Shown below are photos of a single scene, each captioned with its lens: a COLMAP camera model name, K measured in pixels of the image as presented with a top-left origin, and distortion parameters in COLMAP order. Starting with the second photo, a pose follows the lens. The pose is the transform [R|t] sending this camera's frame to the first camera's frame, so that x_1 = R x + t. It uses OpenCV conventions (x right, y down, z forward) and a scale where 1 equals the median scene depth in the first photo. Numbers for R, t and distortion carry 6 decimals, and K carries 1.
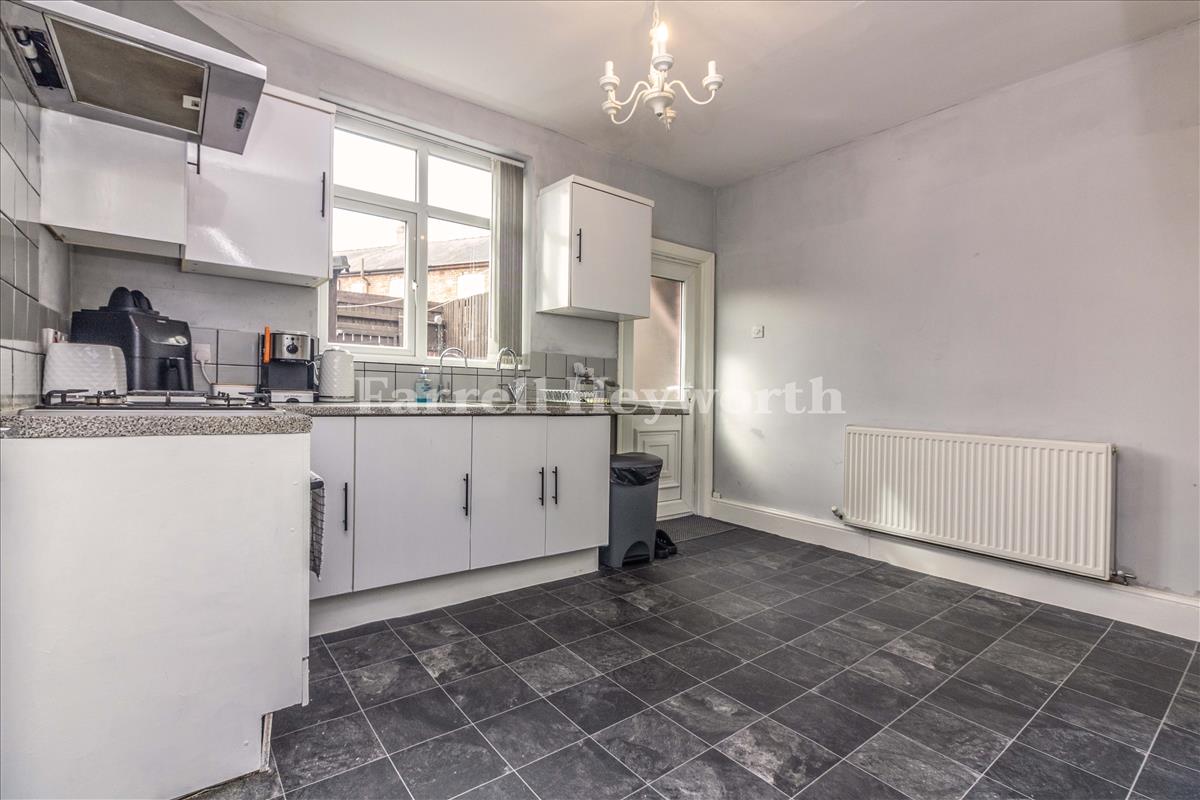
lens RADIAL K [[540.1, 0, 565.4], [0, 540.1, 399.0], [0, 0, 1]] dist [-0.027506, 0.007884]
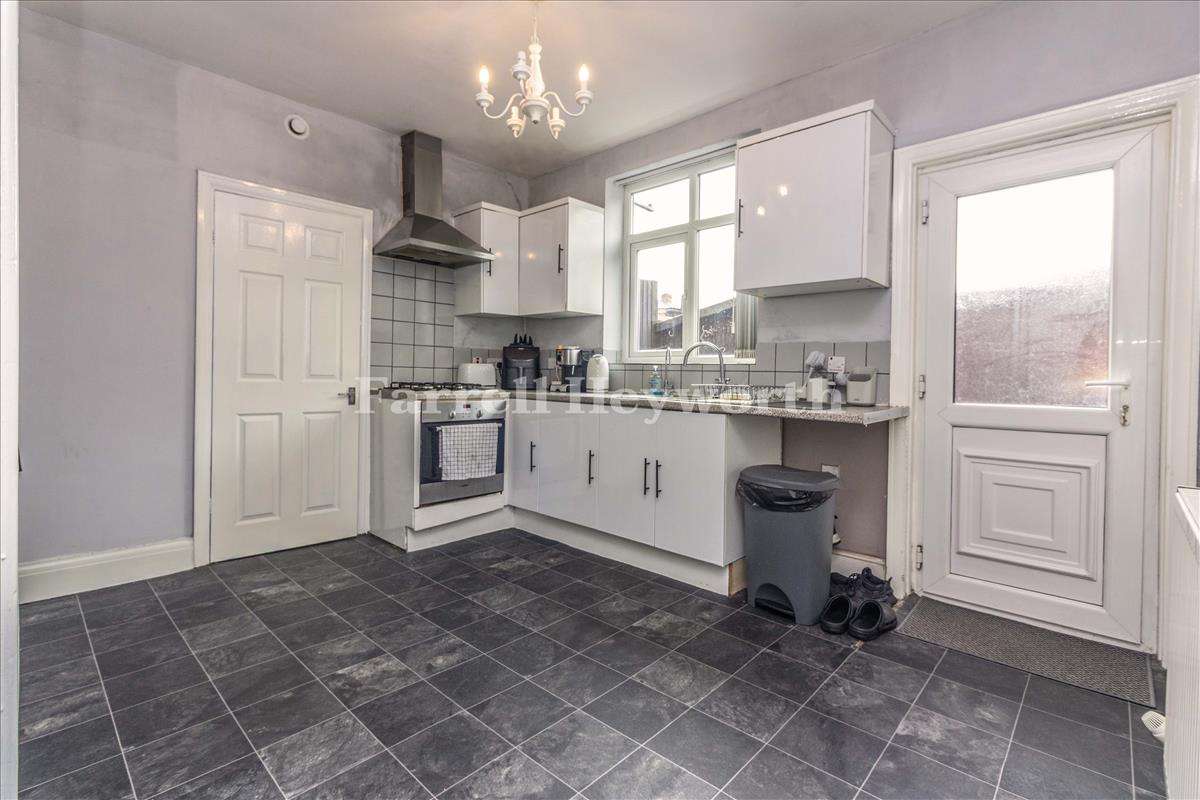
lens RADIAL K [[548.0, 0, 605.1], [0, 548.0, 380.8], [0, 0, 1]] dist [0.001558, -0.000072]
pose [[0.186967, -0.016703, -0.982224, 1.124203], [-0.023441, 0.999495, -0.021459, 0.003925], [0.982086, 0.027036, 0.186481, 0.824417]]
